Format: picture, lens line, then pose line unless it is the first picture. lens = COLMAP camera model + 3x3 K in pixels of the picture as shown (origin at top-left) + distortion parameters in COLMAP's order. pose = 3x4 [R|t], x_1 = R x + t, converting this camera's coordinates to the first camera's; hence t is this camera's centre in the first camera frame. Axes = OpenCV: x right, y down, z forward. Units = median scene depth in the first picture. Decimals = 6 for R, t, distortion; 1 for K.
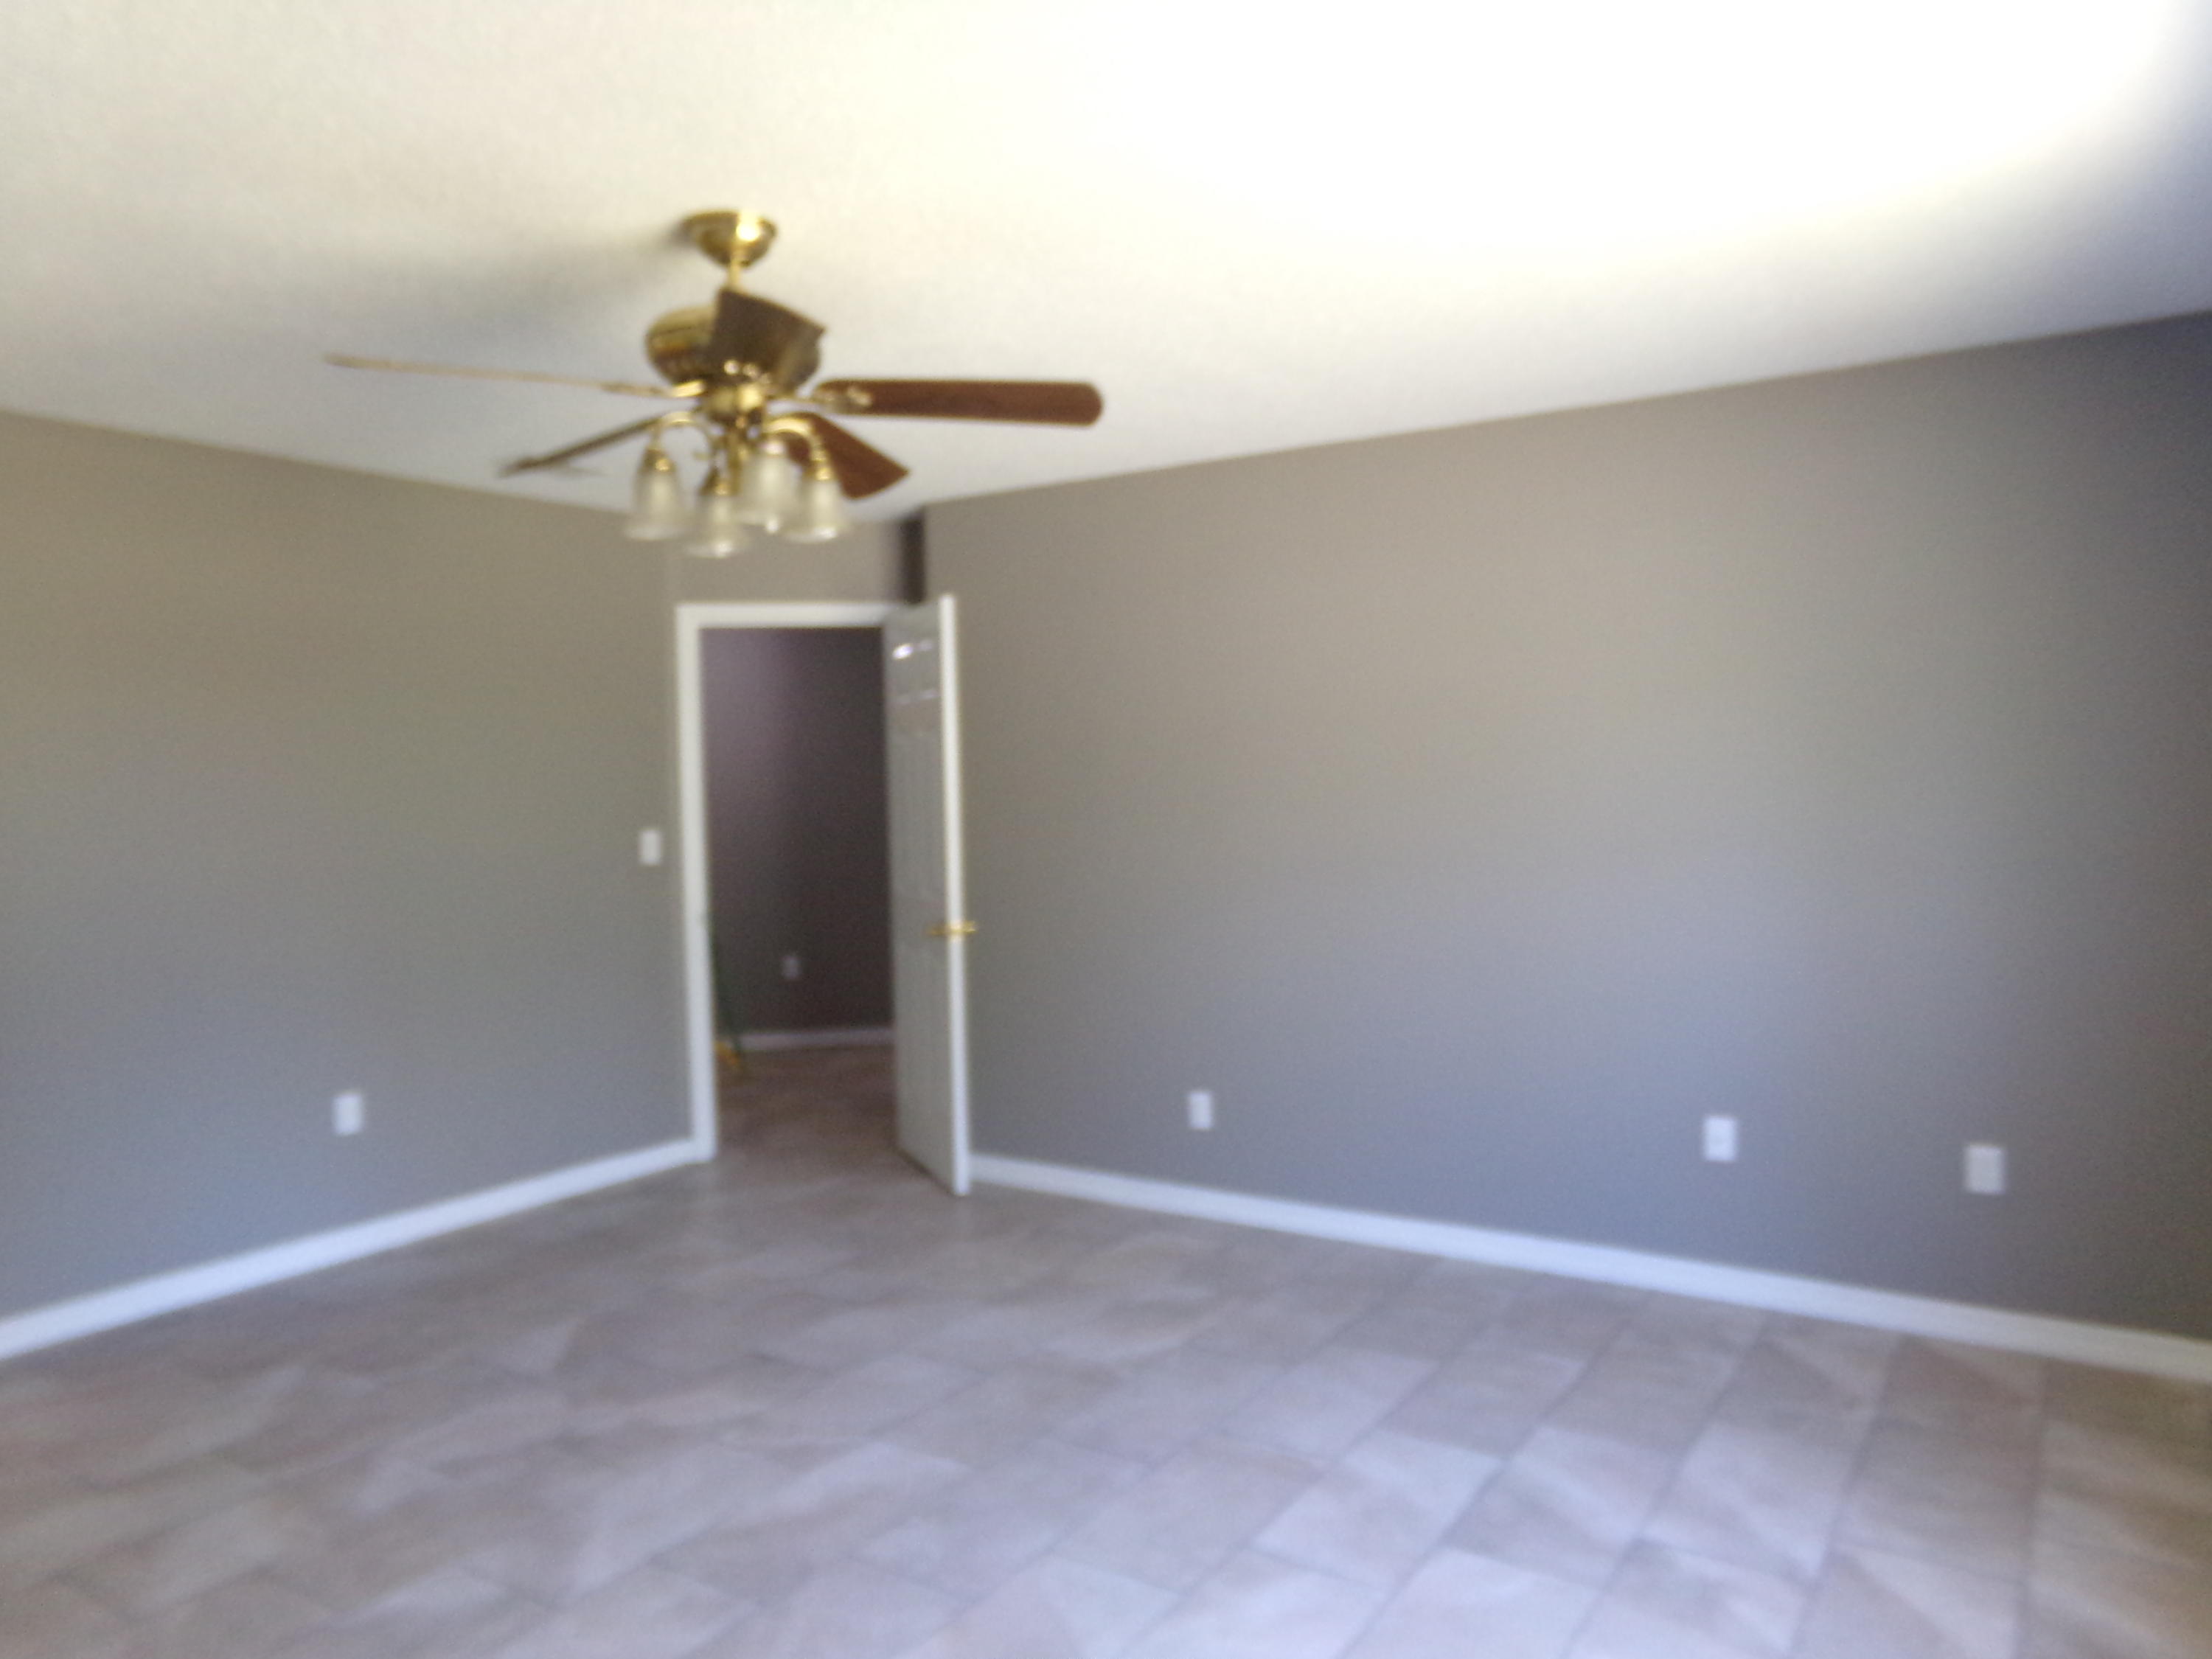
lens RADIAL K [[1539.4, 0, 1096.8], [0, 1539.4, 812.3], [0, 0, 1]] dist [-0.033585, 0.070940]
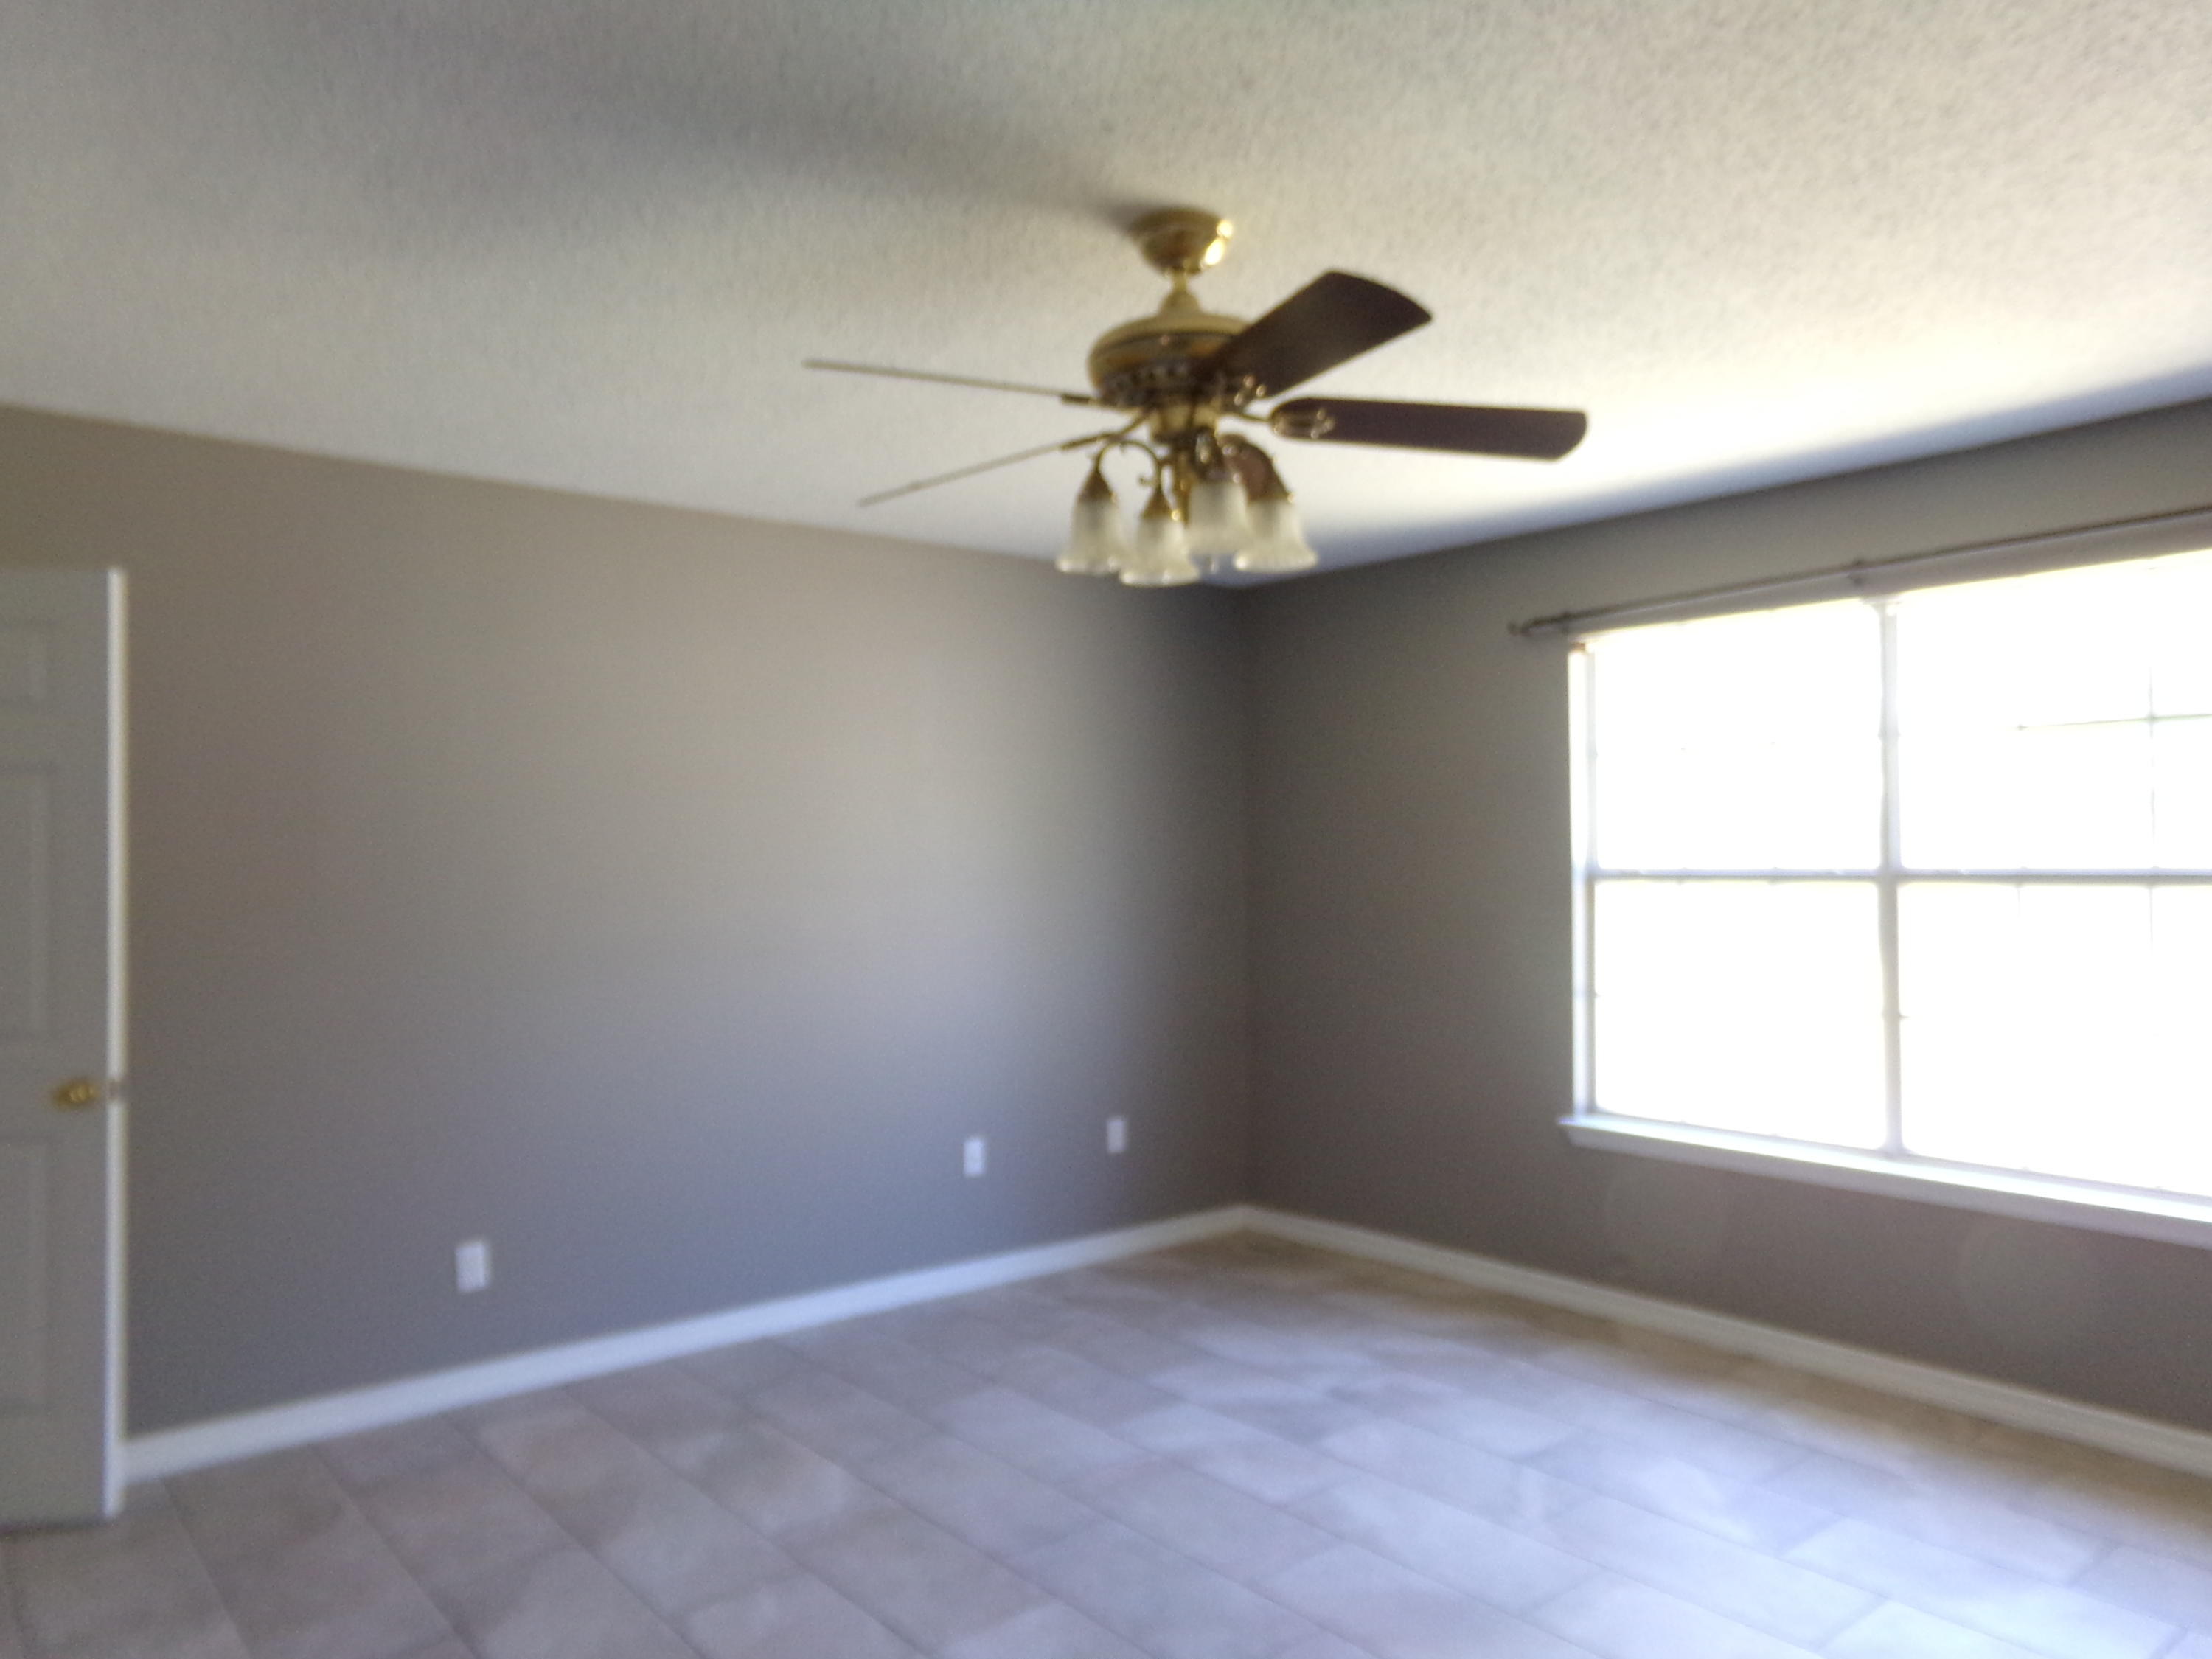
lens RADIAL K [[1539.4, 0, 1096.8], [0, 1539.4, 812.3], [0, 0, 1]] dist [-0.033585, 0.070940]
pose [[0.259546, 0.047180, 0.964578, -0.855807], [0.014908, 0.998491, -0.052850, 0.001625], [-0.965616, 0.028097, 0.258451, 0.626668]]
